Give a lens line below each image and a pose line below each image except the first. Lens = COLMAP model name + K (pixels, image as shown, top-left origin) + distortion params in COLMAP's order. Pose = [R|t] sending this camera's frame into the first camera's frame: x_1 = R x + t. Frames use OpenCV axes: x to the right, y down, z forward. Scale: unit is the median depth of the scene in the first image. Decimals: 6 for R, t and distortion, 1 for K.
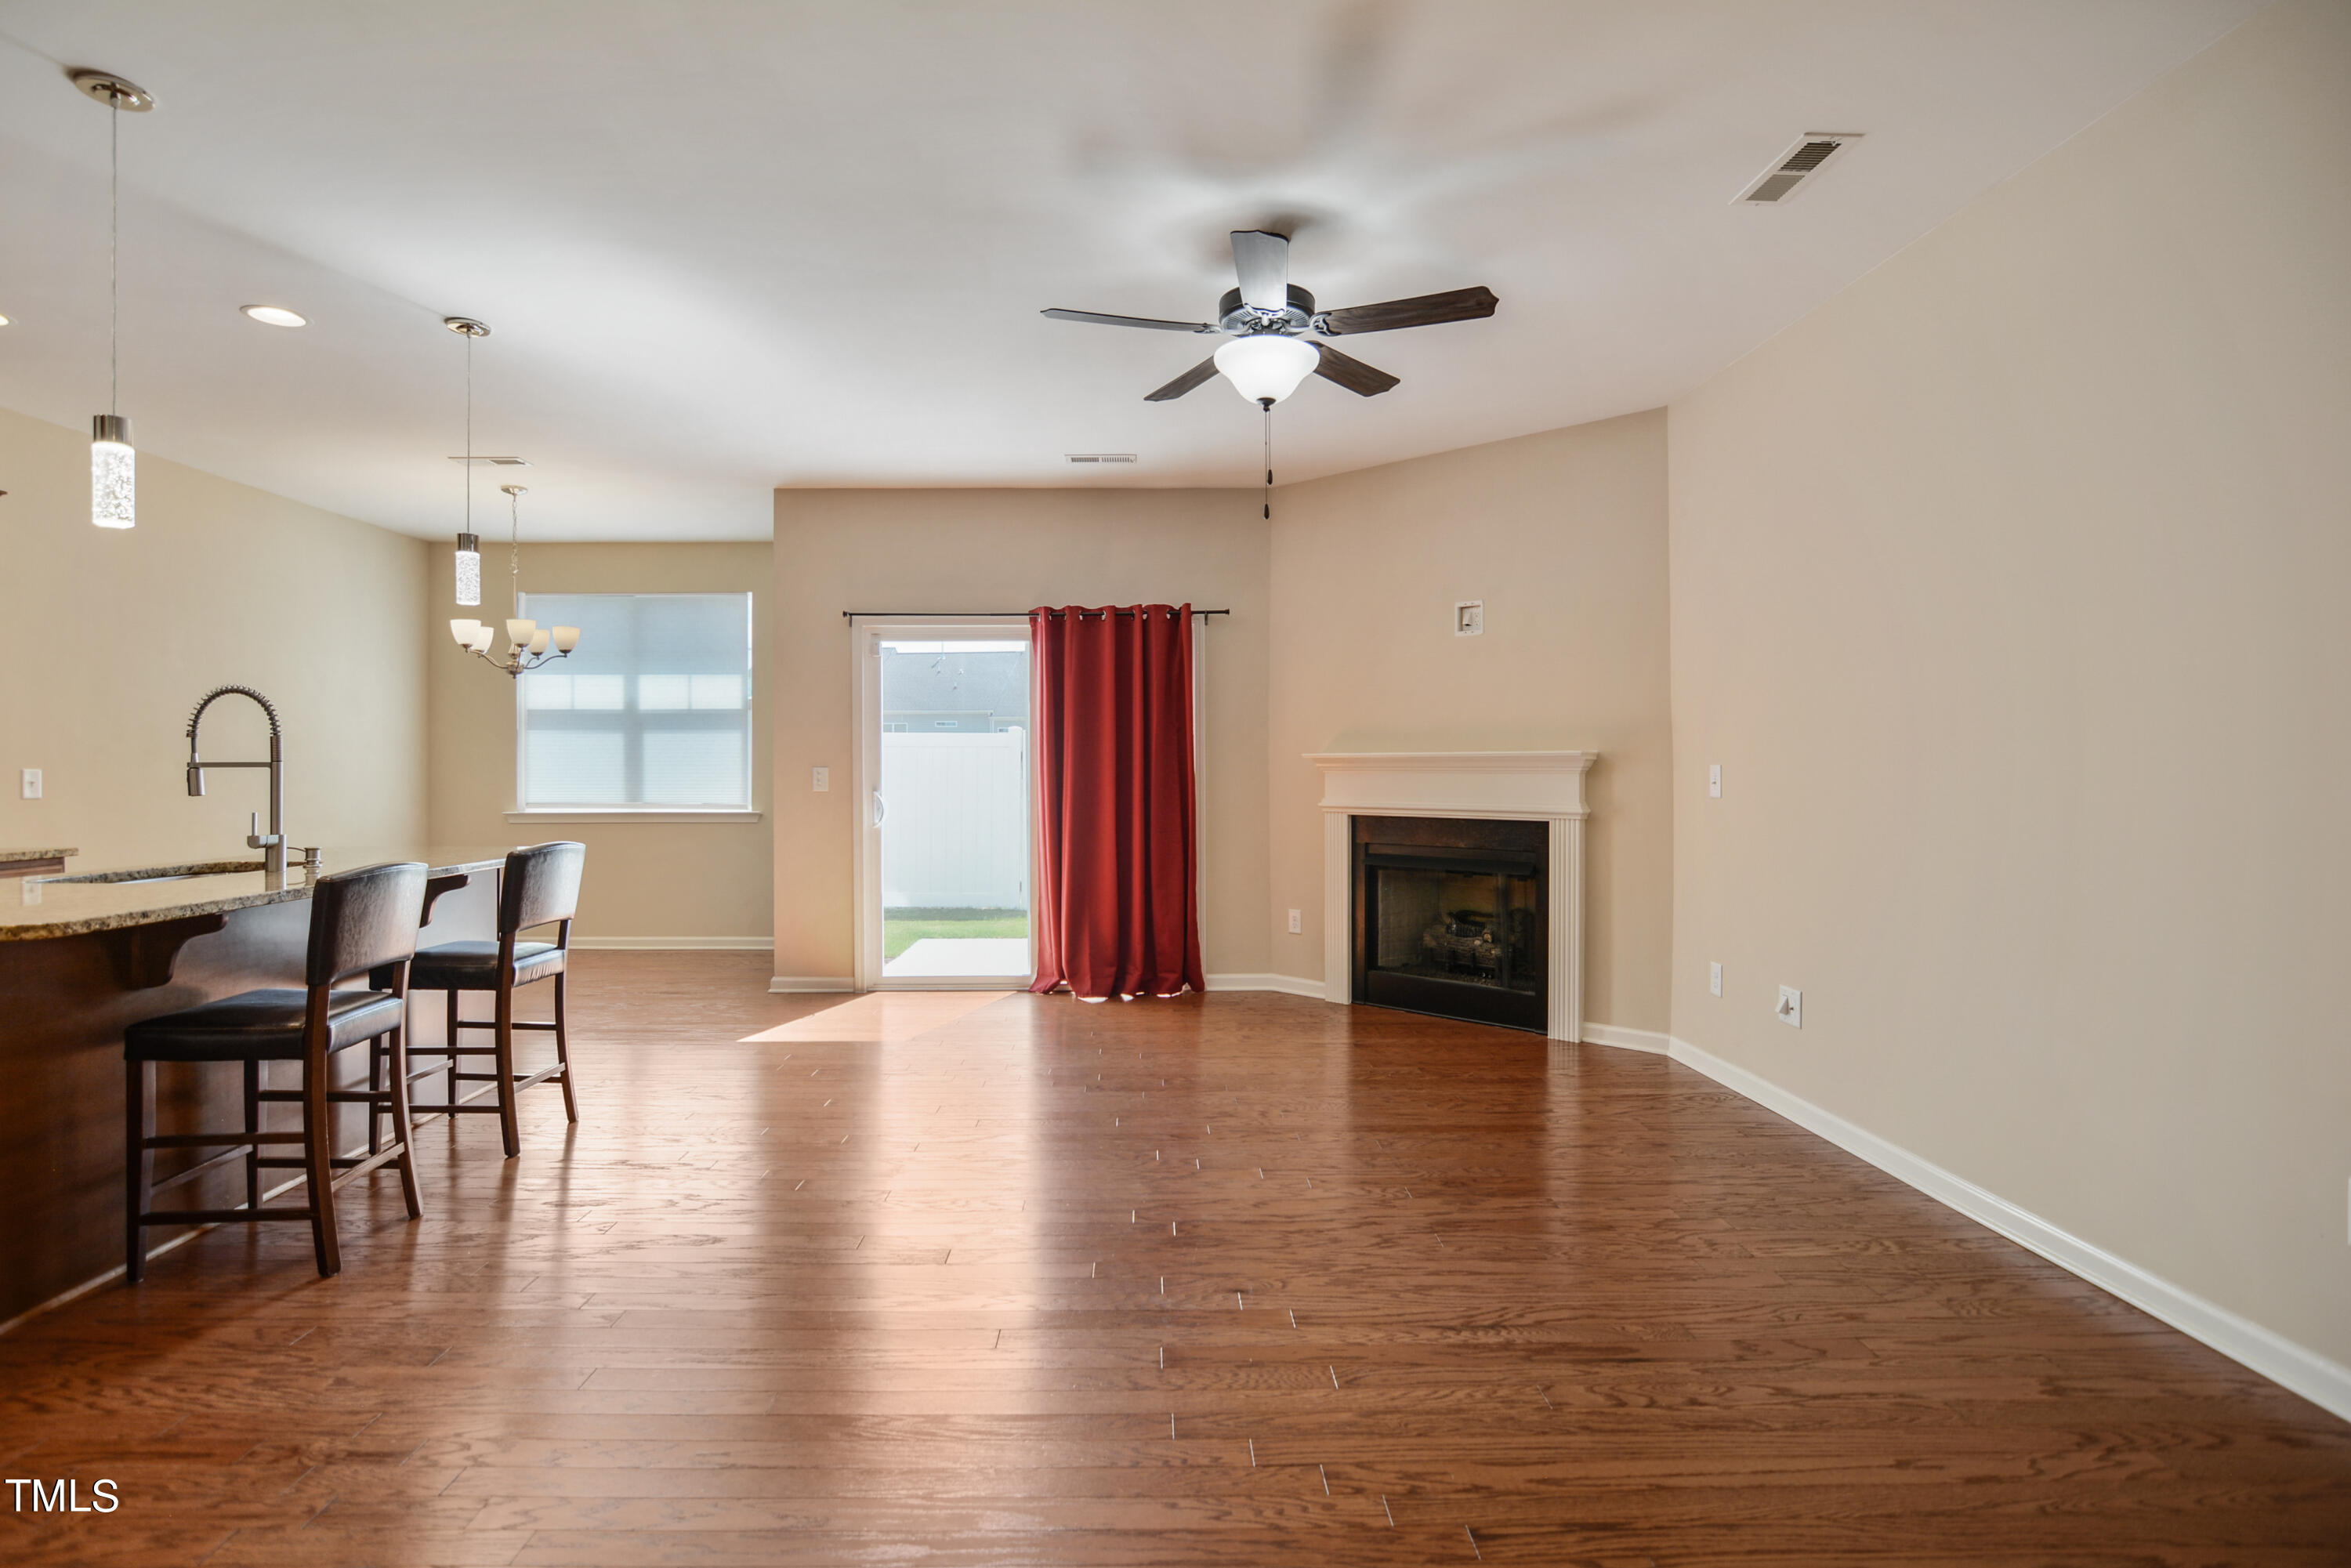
lens RADIAL K [[1155.7, 0, 1153.9], [0, 1155.7, 769.0], [0, 0, 1]] dist [-0.029823, 0.009248]
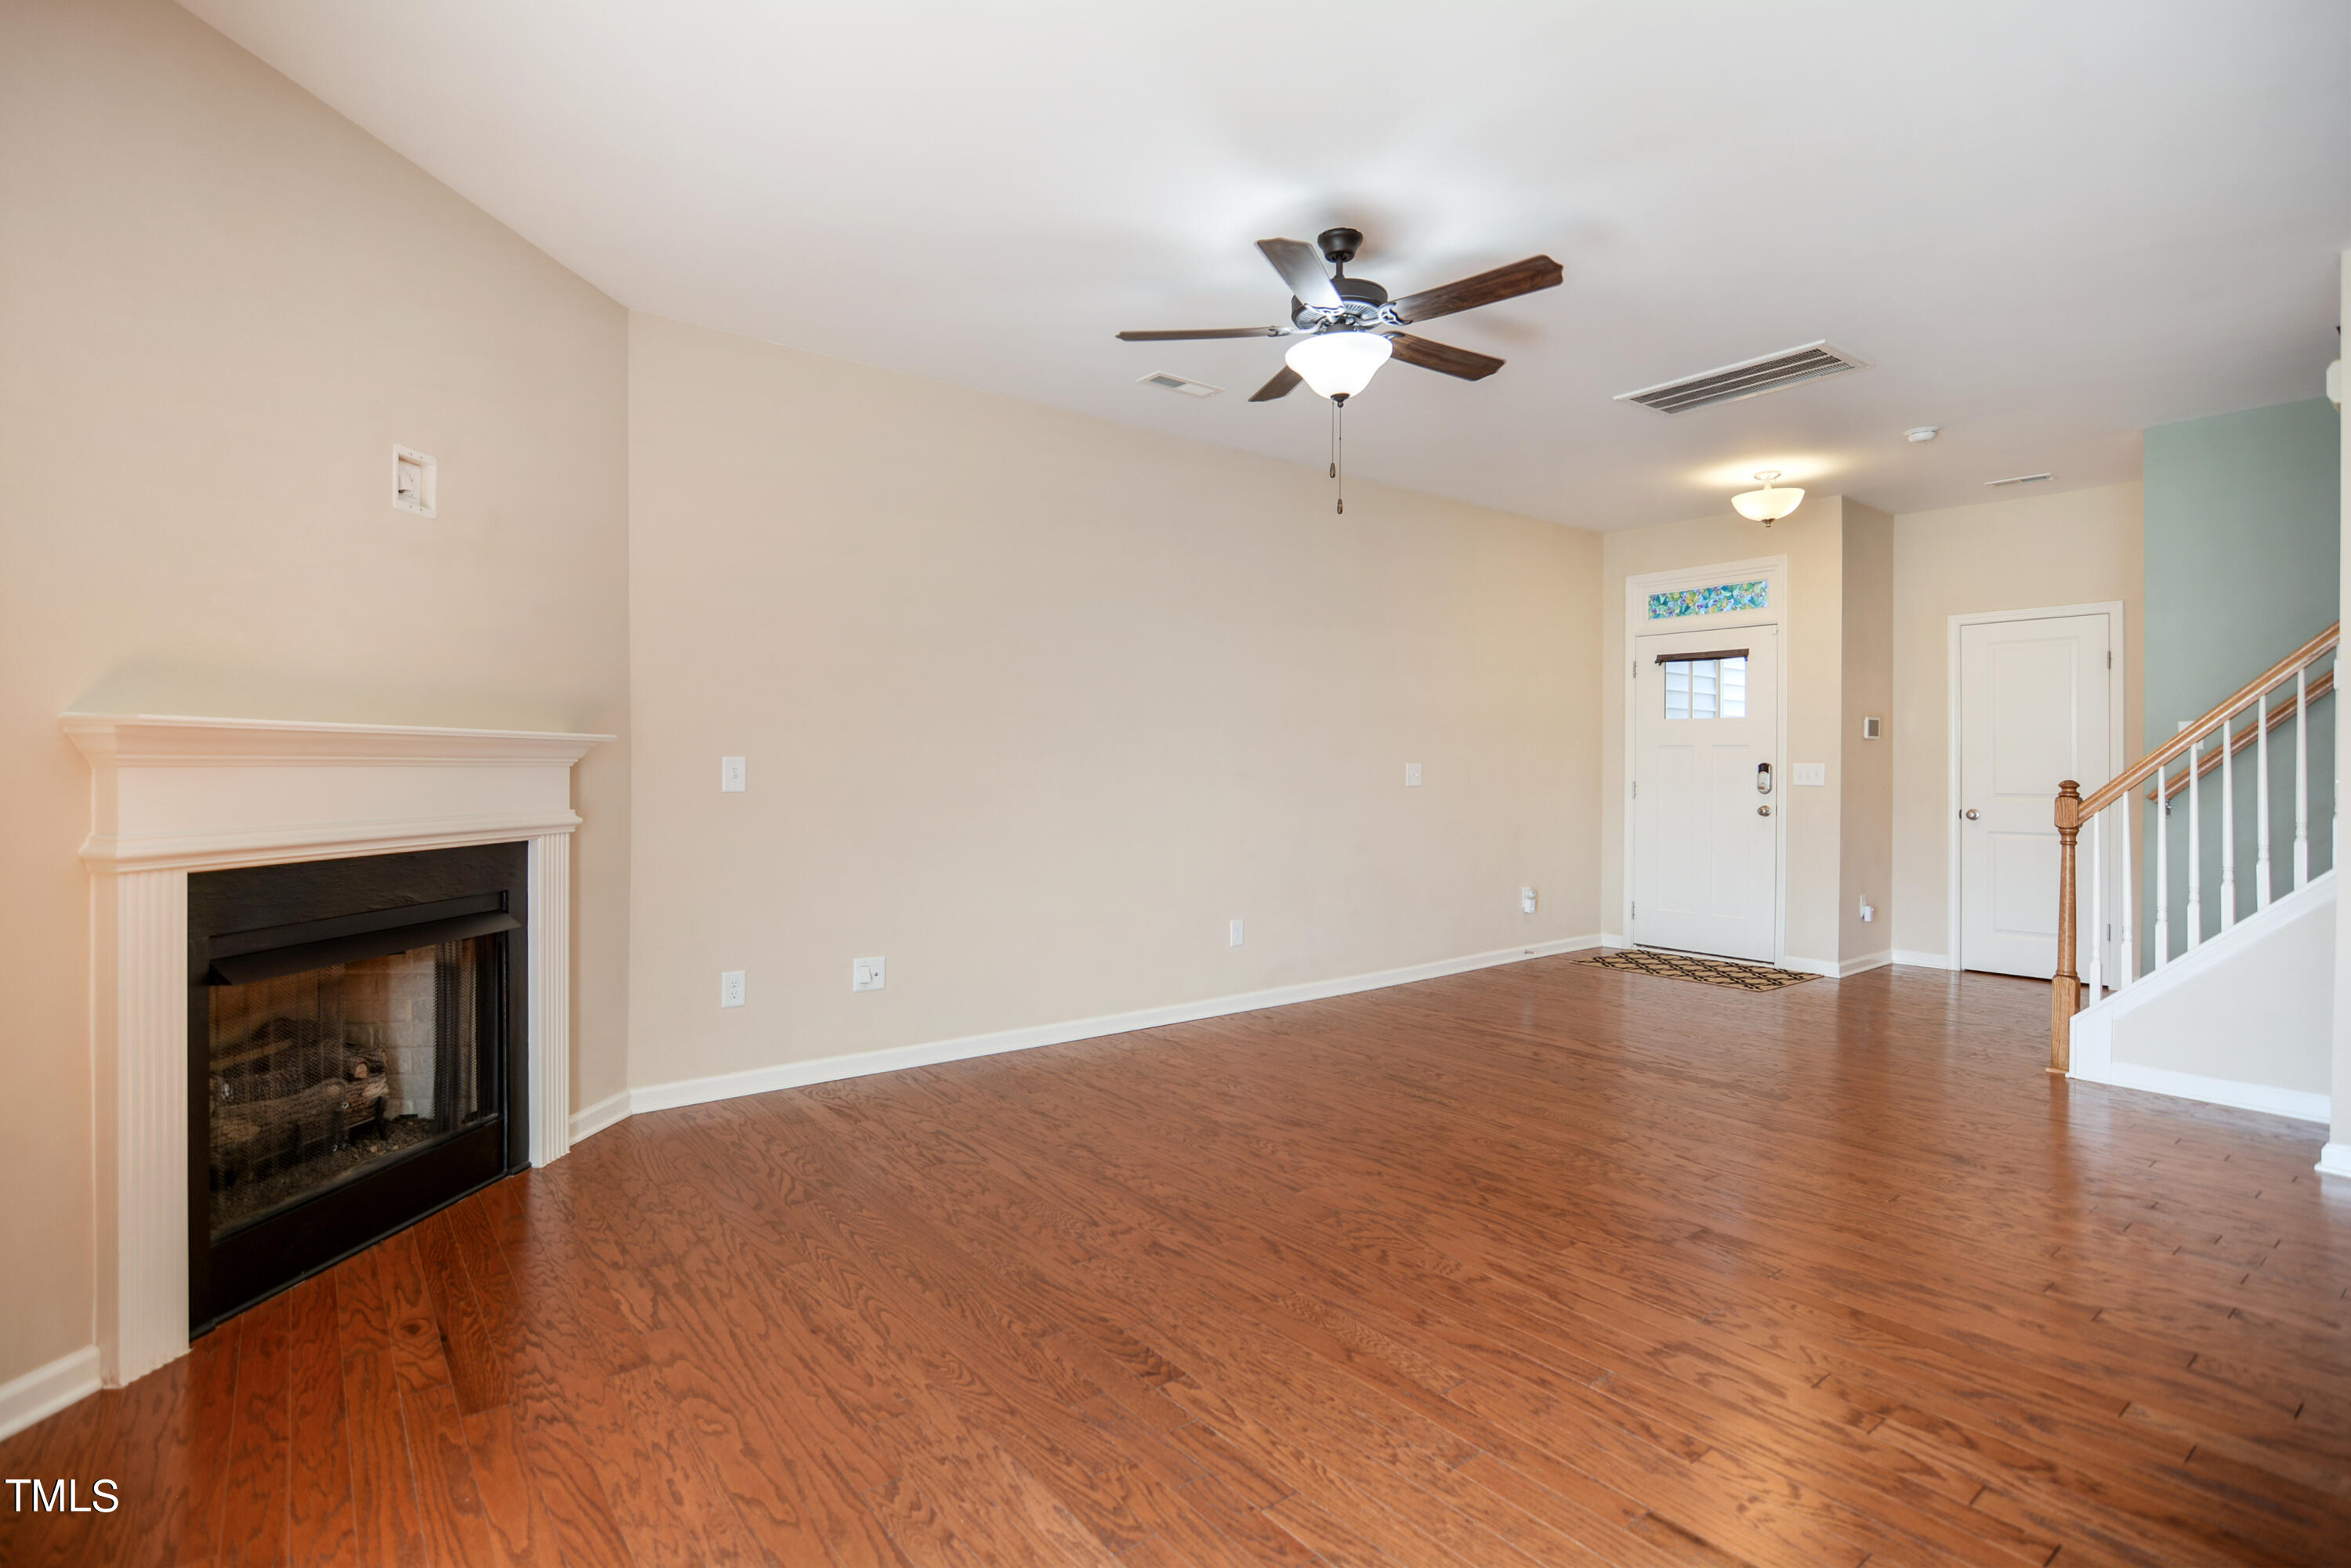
lens RADIAL K [[1155.7, 0, 1163.3], [0, 1155.7, 767.8], [0, 0, 1]] dist [-0.029823, 0.009248]
pose [[-0.599929, -0.003301, 0.800047, -0.394586], [-0.002449, 0.999994, 0.002289, 0.002810], [-0.800050, -0.000585, -0.599933, 1.110395]]
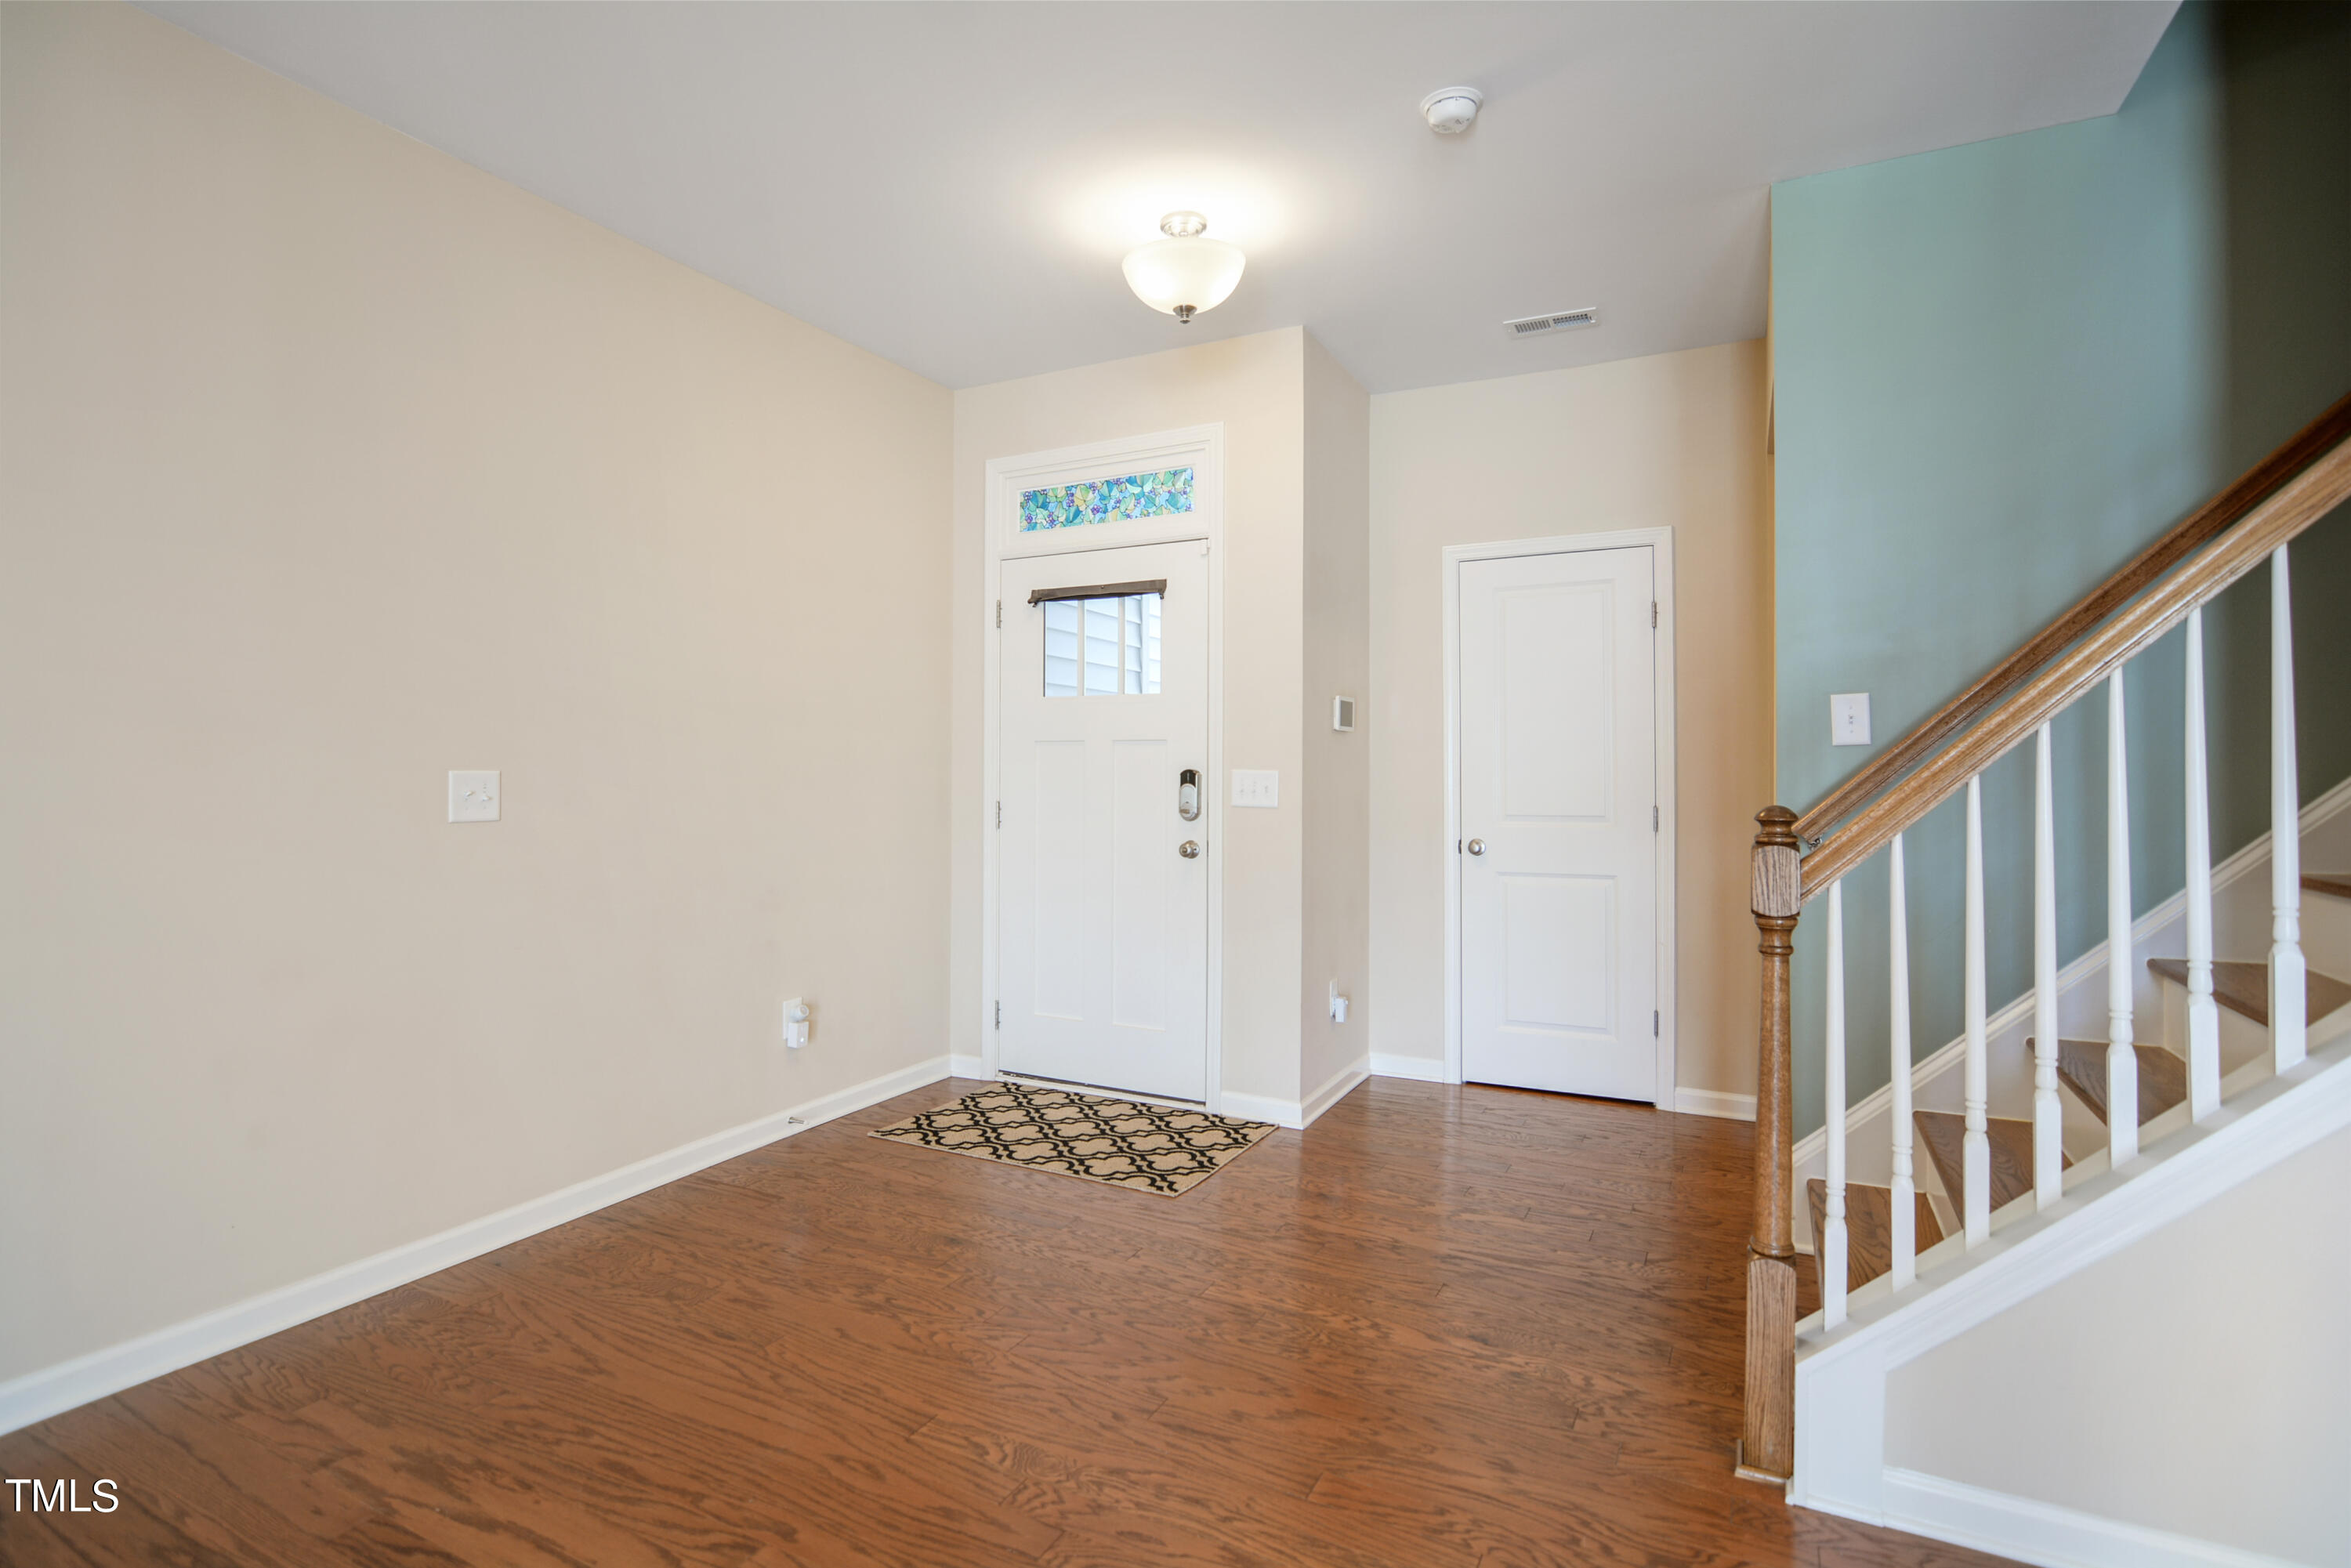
lens RADIAL K [[1155.7, 0, 1169.1], [0, 1155.7, 765.4], [0, 0, 1]] dist [-0.029823, 0.009248]
pose [[-0.880283, 0.003060, 0.474439, -0.099575], [-0.000828, 0.999968, -0.007985, 0.002205], [-0.474449, -0.007421, -0.880252, 0.427726]]
